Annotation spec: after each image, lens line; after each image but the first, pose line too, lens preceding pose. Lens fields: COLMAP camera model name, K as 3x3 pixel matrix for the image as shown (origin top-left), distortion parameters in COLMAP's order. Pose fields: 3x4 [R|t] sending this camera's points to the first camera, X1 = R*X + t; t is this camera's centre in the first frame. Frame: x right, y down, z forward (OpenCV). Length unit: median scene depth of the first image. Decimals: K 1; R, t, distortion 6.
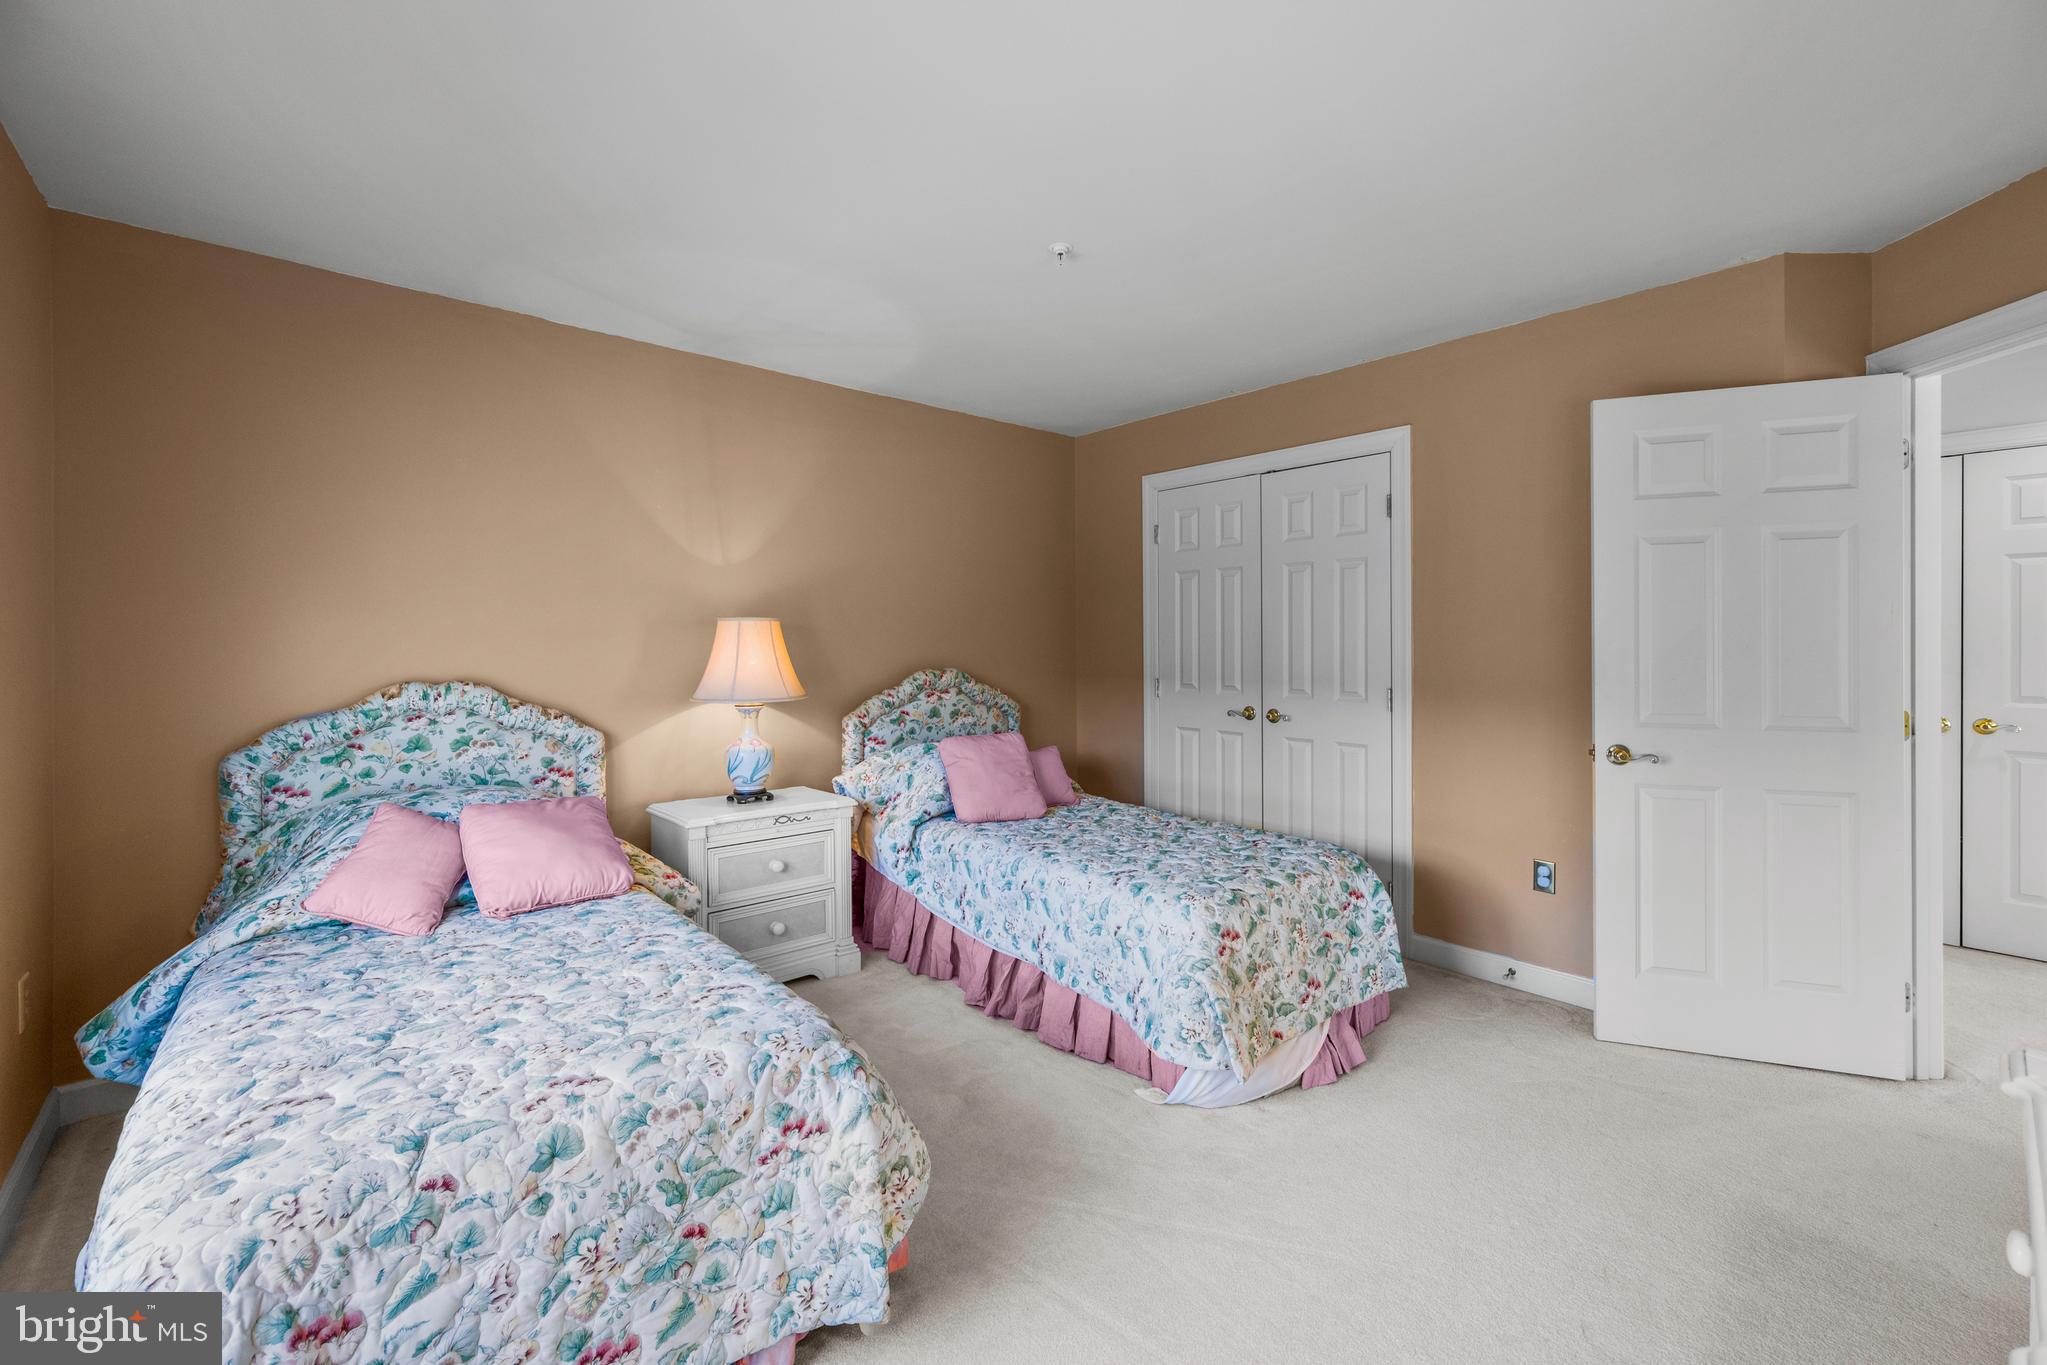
lens RADIAL K [[833.8, 0, 1046.2], [0, 833.8, 641.2], [0, 0, 1]] dist [0.000610, -0.001479]
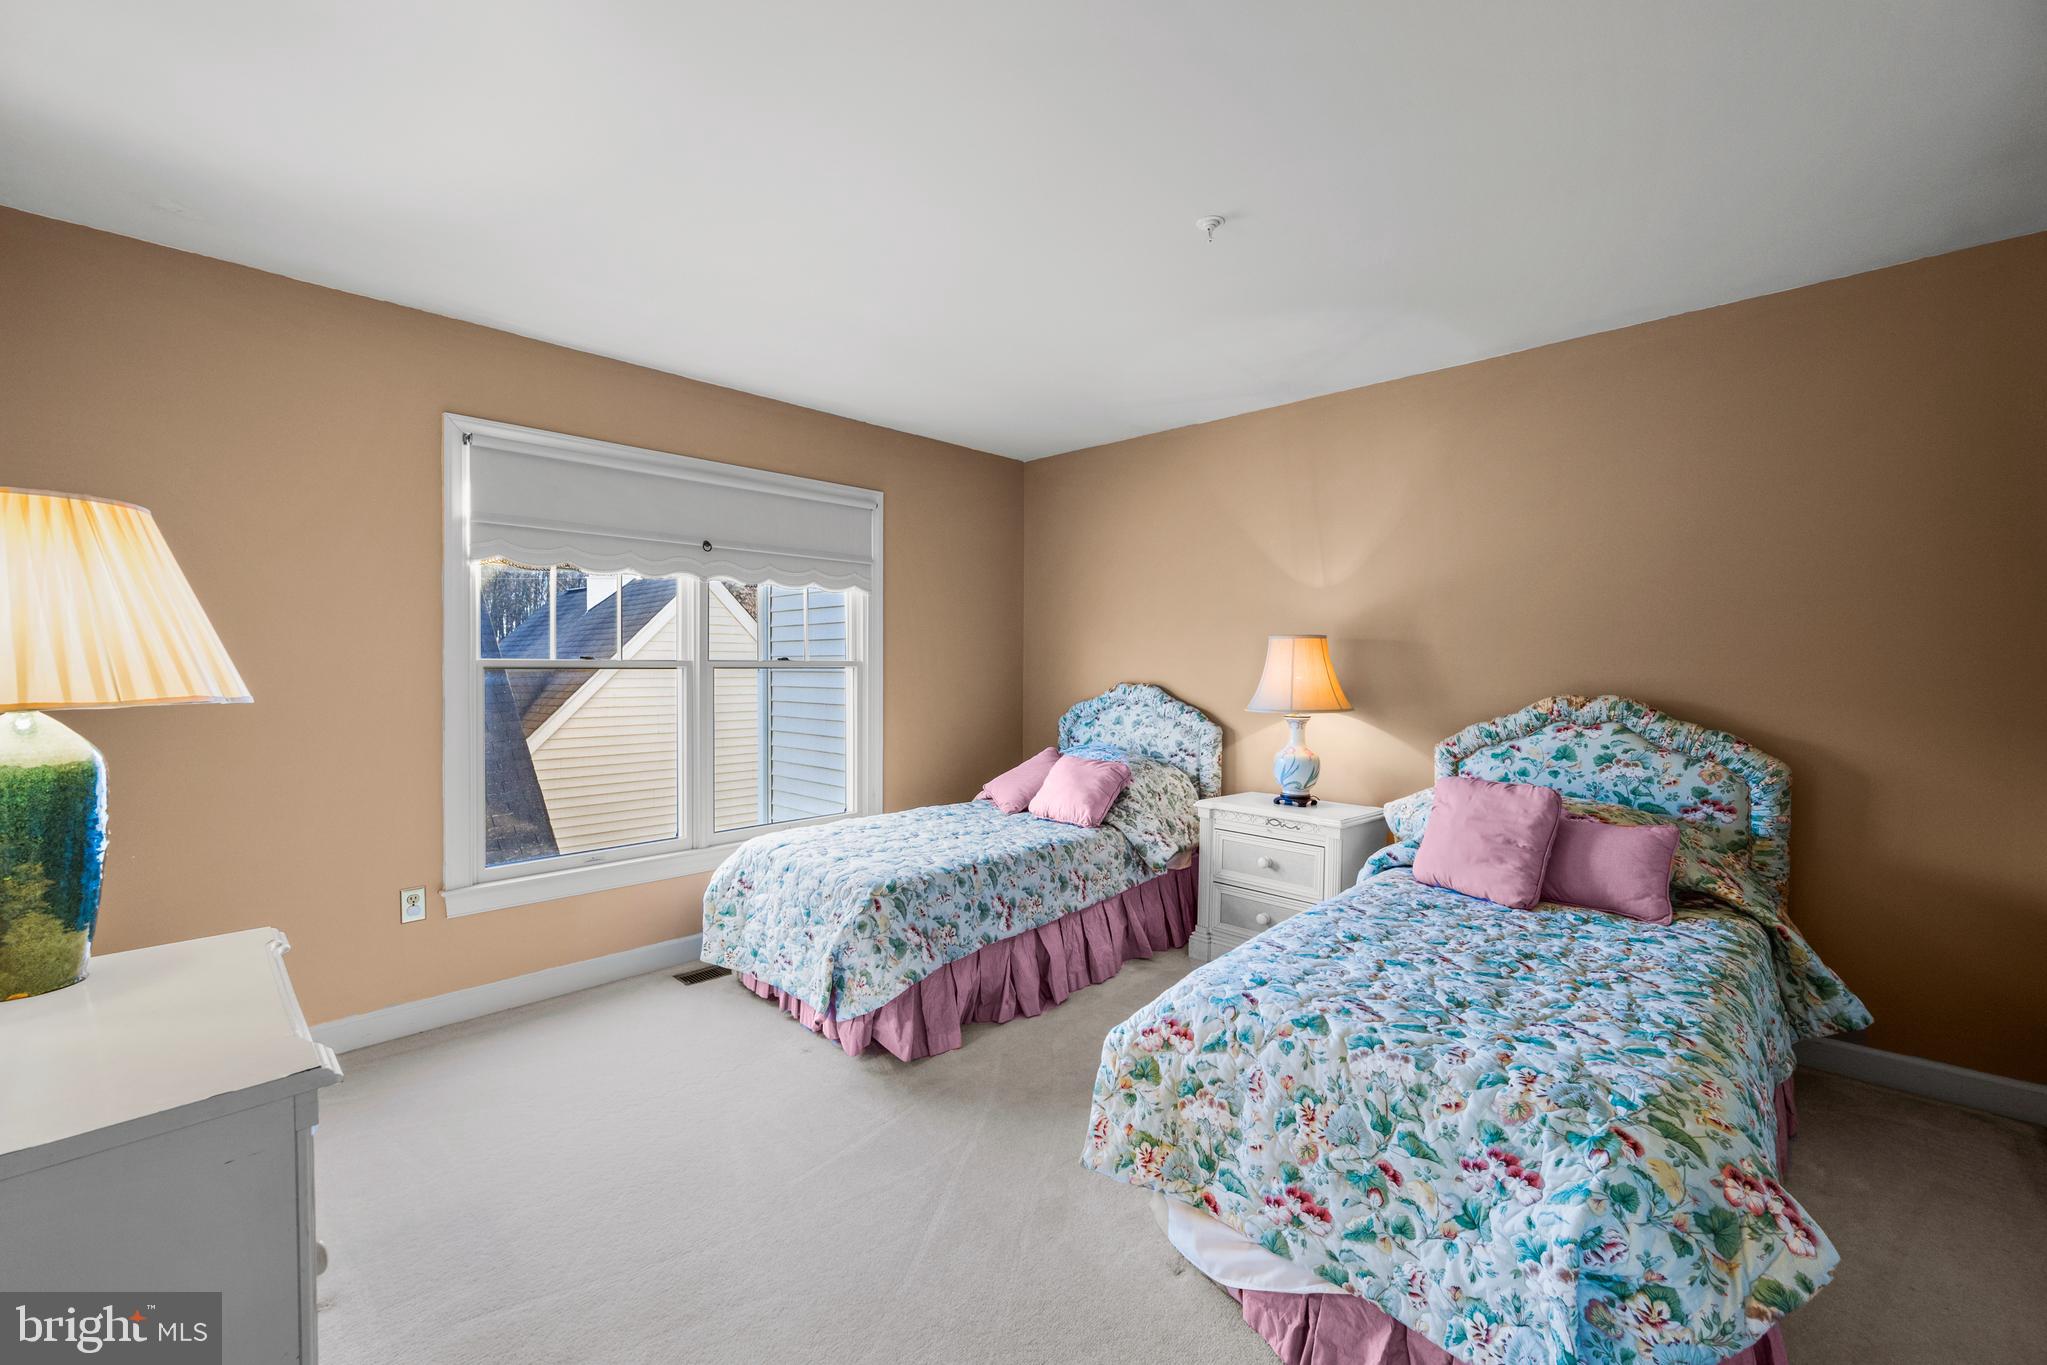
lens RADIAL K [[833.8, 0, 1025.2], [0, 833.8, 677.4], [0, 0, 1]] dist [0.000610, -0.001479]
pose [[0.076172, 0.021195, -0.996869, 0.569502], [-0.001346, 0.999775, 0.021154, 0.002652], [0.997094, -0.000270, 0.076183, 0.459013]]
